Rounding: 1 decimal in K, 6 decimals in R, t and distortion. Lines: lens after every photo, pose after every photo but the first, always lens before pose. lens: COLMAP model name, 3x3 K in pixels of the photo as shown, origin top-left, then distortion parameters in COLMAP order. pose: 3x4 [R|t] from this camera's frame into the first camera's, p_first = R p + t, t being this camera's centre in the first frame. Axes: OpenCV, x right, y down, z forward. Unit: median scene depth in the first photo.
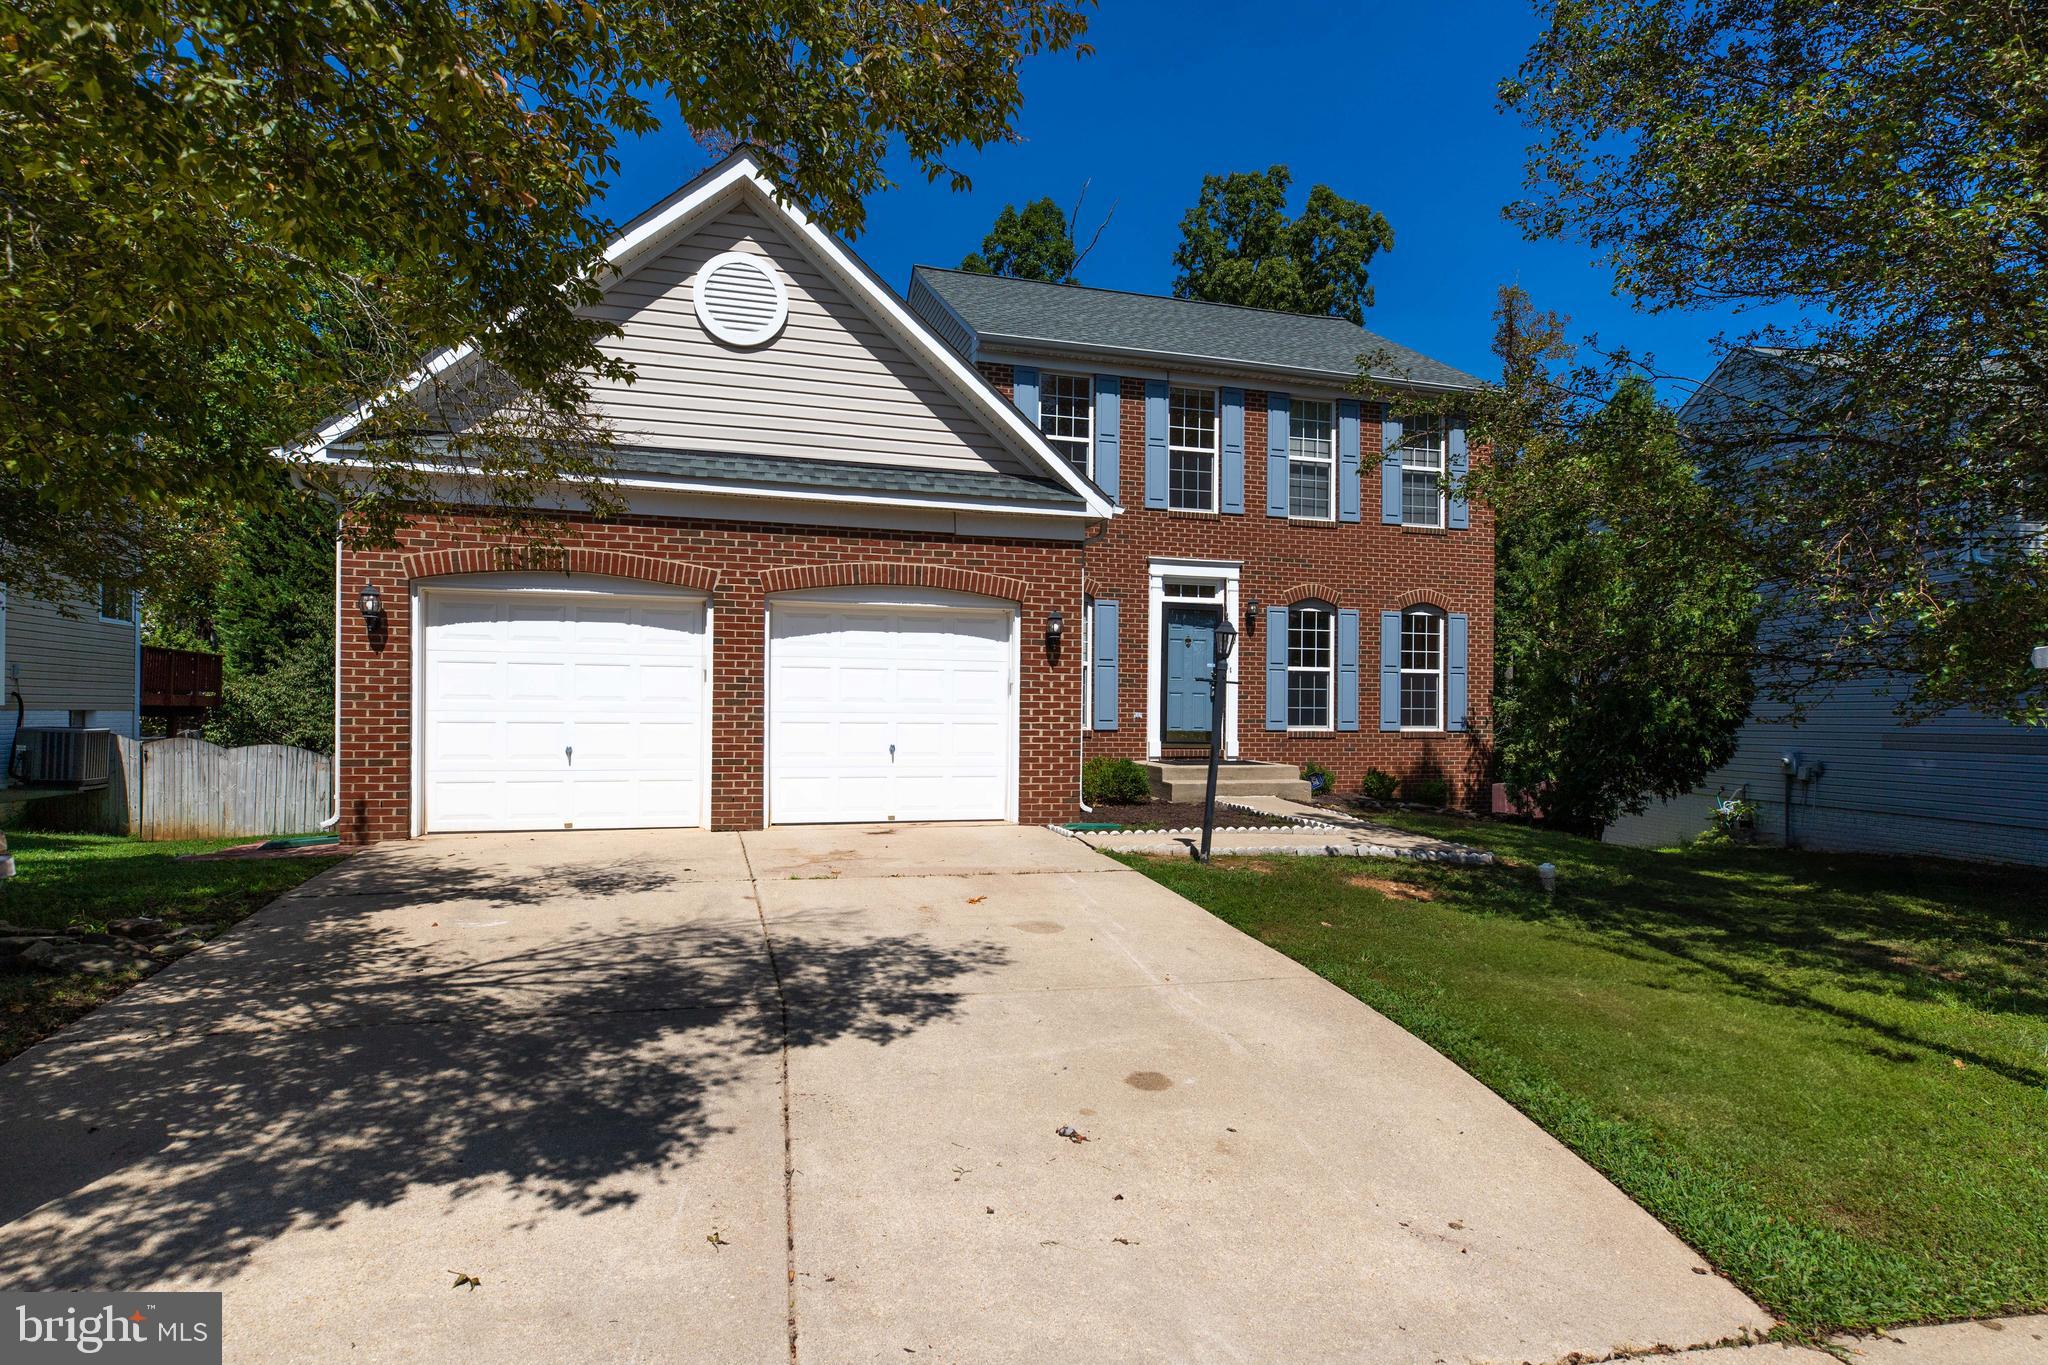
lens RADIAL K [[1137.9, 0, 1020.1], [0, 1137.9, 683.7], [0, 0, 1]] dist [-0.013330, 0.000026]
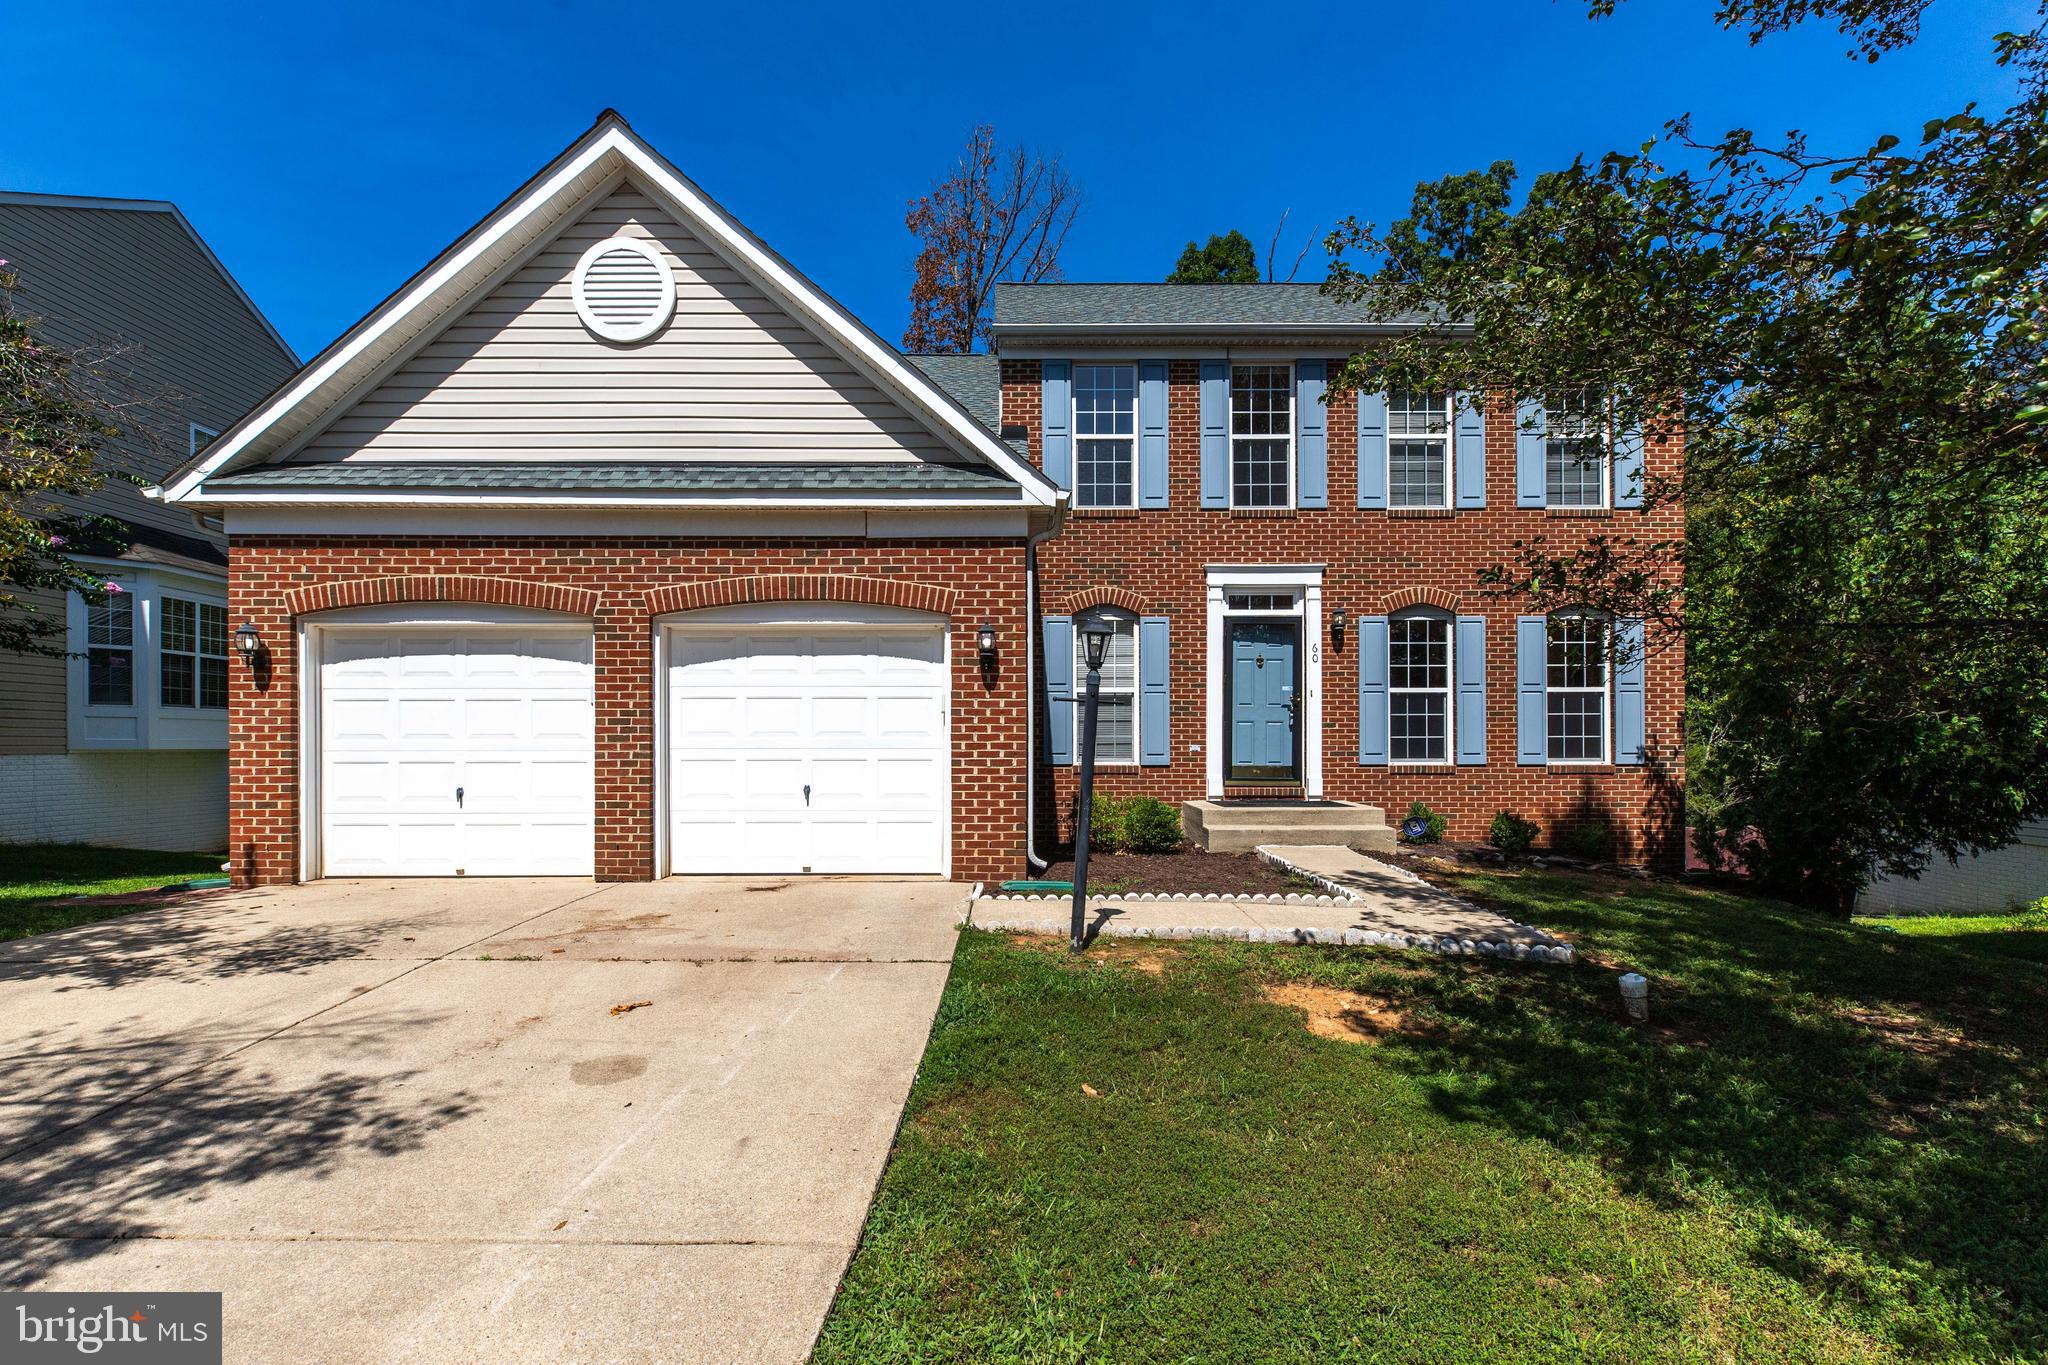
lens RADIAL K [[942.0, 0, 1093.1], [0, 942.0, 726.4], [0, 0, 1]] dist [0.001769, -0.001691]
pose [[0.957084, -0.015819, -0.289380, 0.299164], [0.016975, 0.999855, 0.001488, 0.011114], [0.289315, -0.006337, 0.957213, 0.366353]]
